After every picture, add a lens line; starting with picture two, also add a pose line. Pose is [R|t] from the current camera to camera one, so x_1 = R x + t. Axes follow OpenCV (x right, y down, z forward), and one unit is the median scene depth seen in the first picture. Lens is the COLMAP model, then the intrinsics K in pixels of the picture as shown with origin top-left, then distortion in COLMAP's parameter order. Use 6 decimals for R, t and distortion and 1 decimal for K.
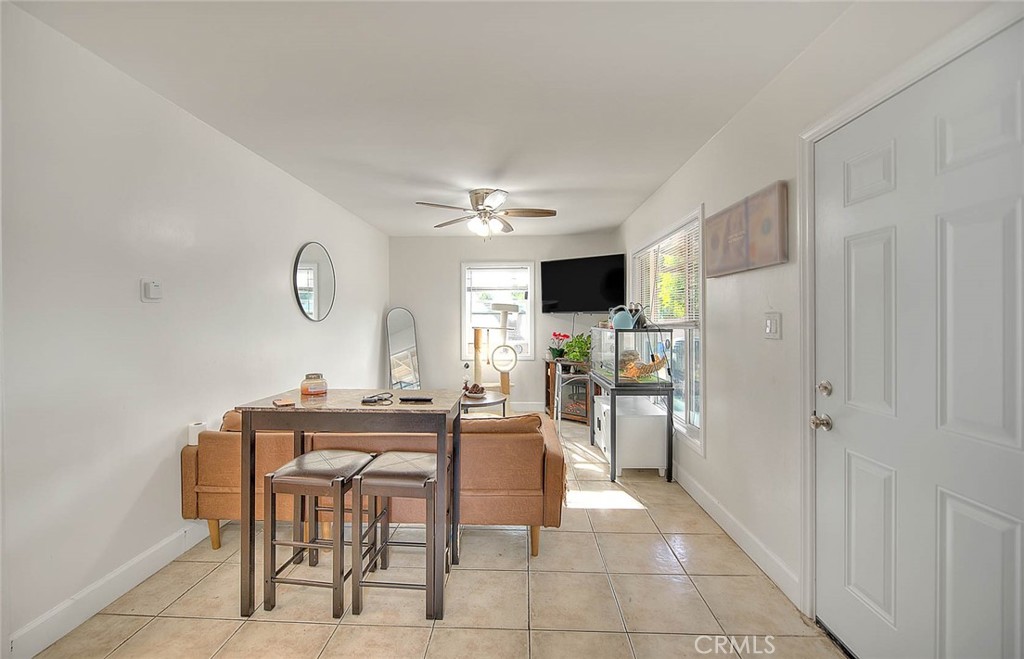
lens RADIAL K [[421.4, 0, 507.9], [0, 421.4, 323.2], [0, 0, 1]] dist [-0.000660, -0.000035]
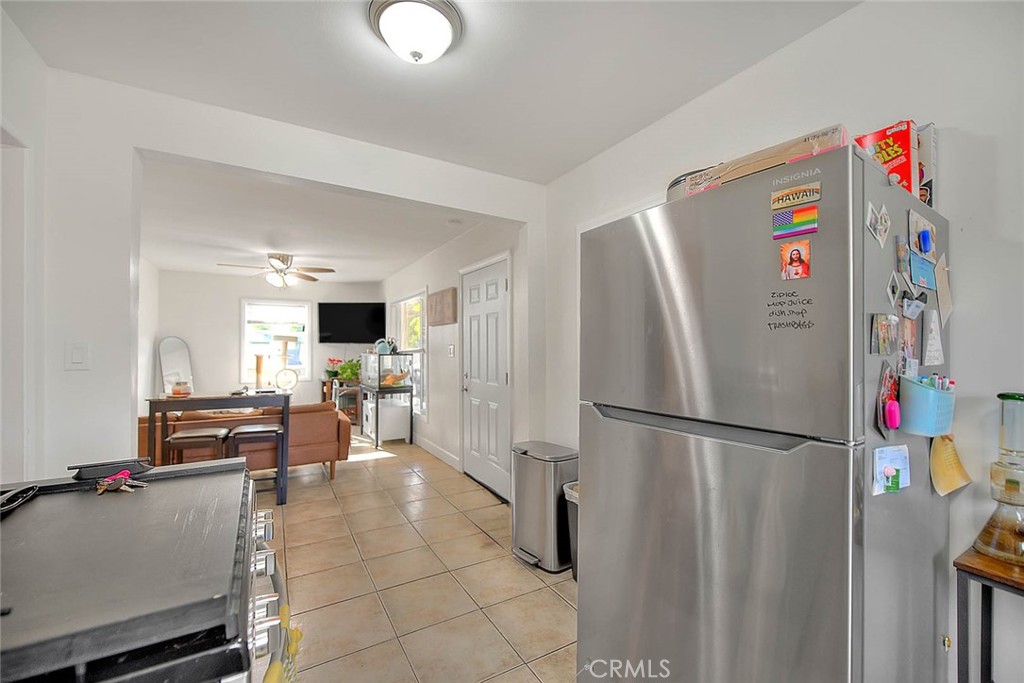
lens RADIAL K [[421.6, 0, 512.0], [0, 421.6, 341.5], [0, 0, 1]] dist [0.022961, 0.000050]
pose [[0.847364, 0.010245, 0.530913, -0.152788], [0.004143, 0.999656, -0.025903, 0.009533], [-0.530996, 0.024148, 0.847030, -0.571348]]
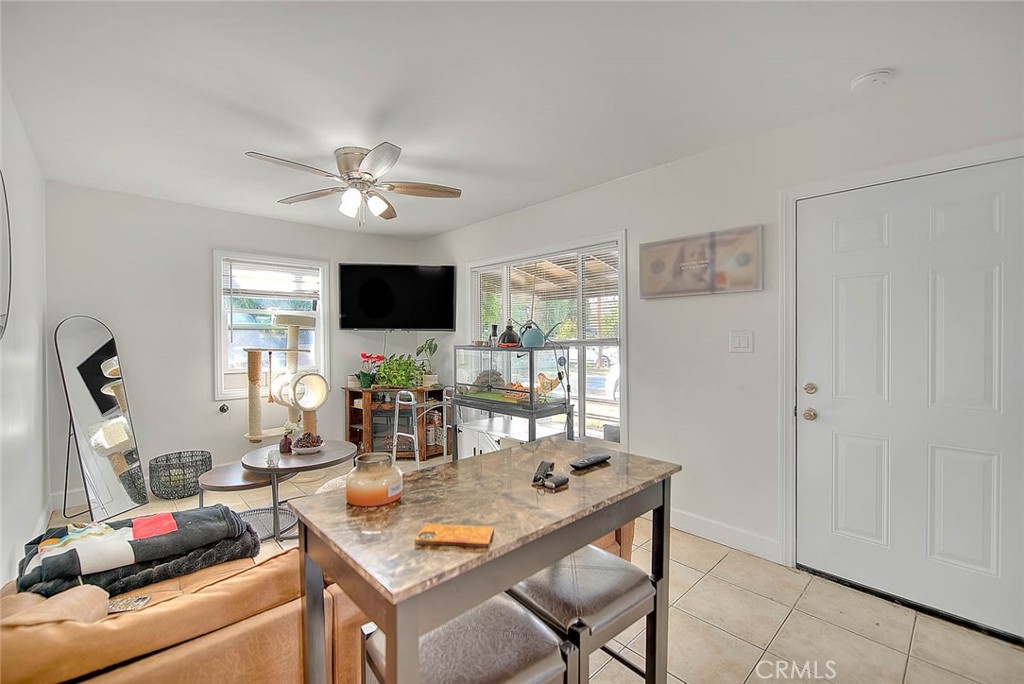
lens RADIAL K [[429.7, 0, 512.0], [0, 429.7, 342.0], [0, 0, 1]] dist [-0.001924, -0.000103]
pose [[0.702360, -0.006660, 0.711791, -0.393873], [0.007154, 0.999972, 0.002296, -0.000185], [-0.711786, 0.003479, 0.702388, 0.328963]]
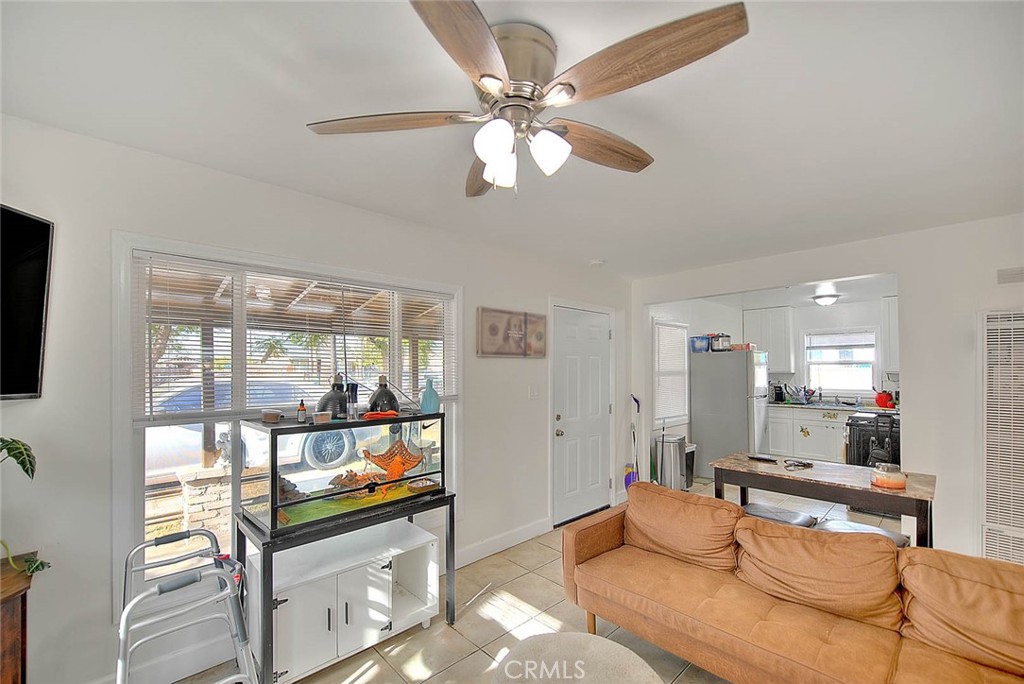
lens RADIAL K [[420.0, 0, 512.9], [0, 420.0, 368.3], [0, 0, 1]] dist [-0.000360, -0.000023]
pose [[-0.712039, 0.007468, 0.702101, -0.295612], [0.013051, 0.999911, 0.002600, -0.054549], [-0.702019, 0.011015, -0.712073, 1.265891]]
